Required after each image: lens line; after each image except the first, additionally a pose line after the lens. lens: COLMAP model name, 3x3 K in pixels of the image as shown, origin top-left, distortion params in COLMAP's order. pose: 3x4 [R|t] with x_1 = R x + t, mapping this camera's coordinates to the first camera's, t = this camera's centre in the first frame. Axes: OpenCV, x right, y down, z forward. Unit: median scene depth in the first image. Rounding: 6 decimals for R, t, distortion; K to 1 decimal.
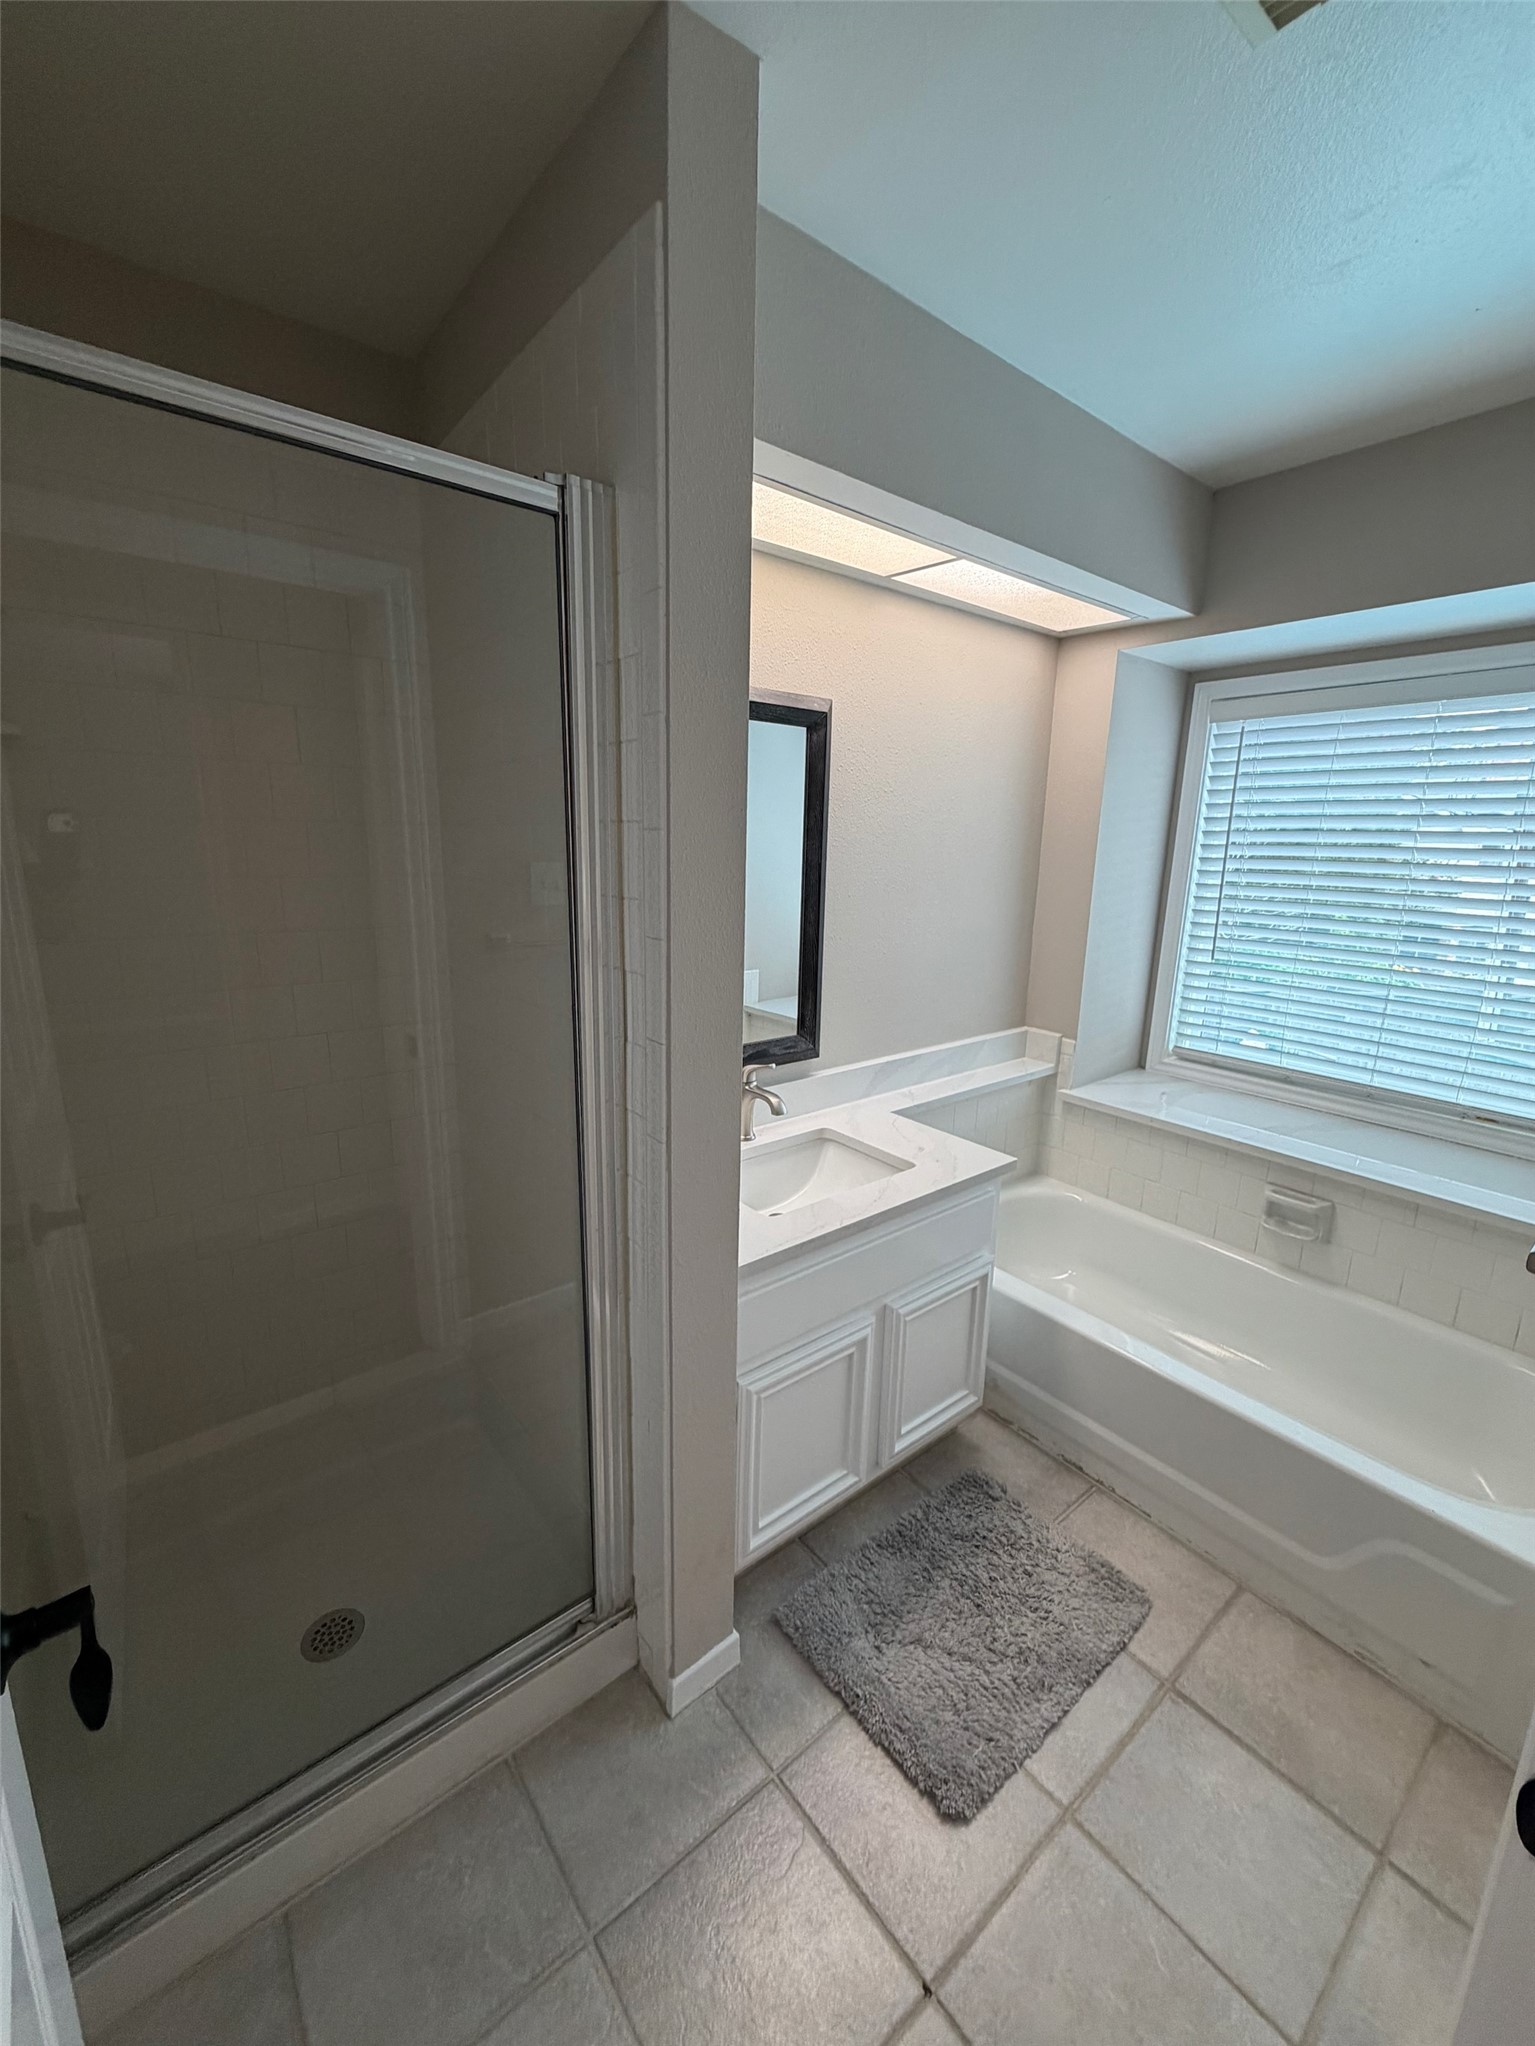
lens RADIAL K [[817.7, 0, 764.2], [0, 817.7, 1017.3], [0, 0, 1]] dist [-0.000425, 0.000494]
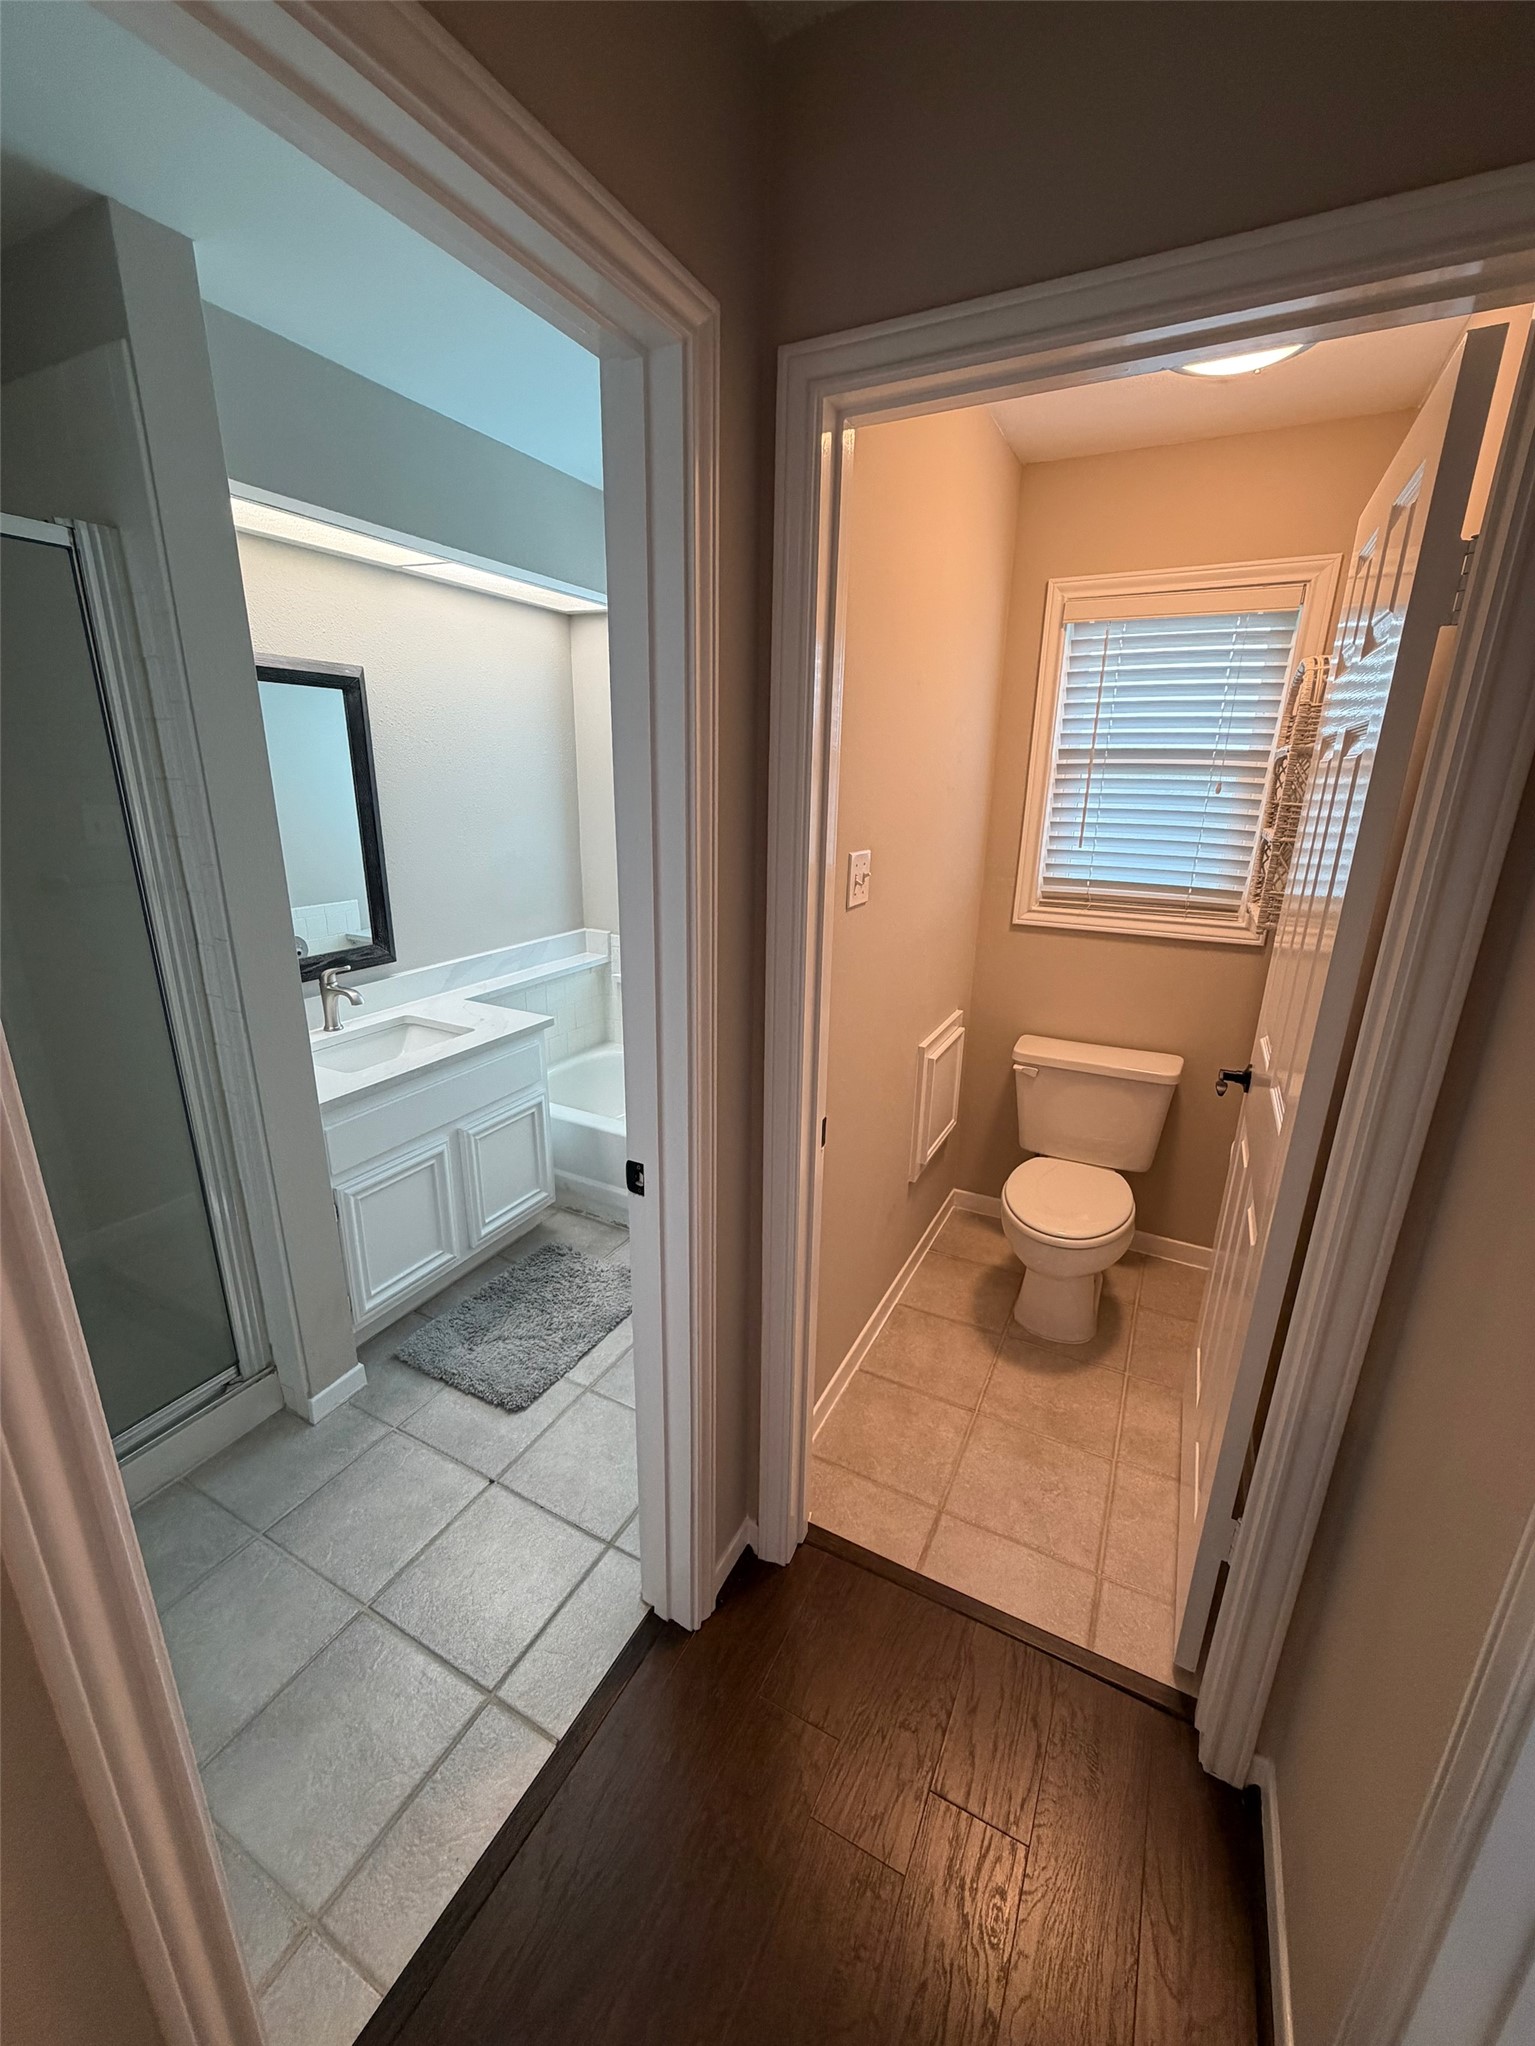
lens RADIAL K [[817.7, 0, 764.2], [0, 817.7, 1017.3], [0, 0, 1]] dist [-0.000425, 0.000494]
pose [[0.914459, -0.120225, 0.386407, 0.118716], [0.087399, 0.990989, 0.101497, 0.075055], [-0.395128, -0.059043, 0.916727, -0.485849]]
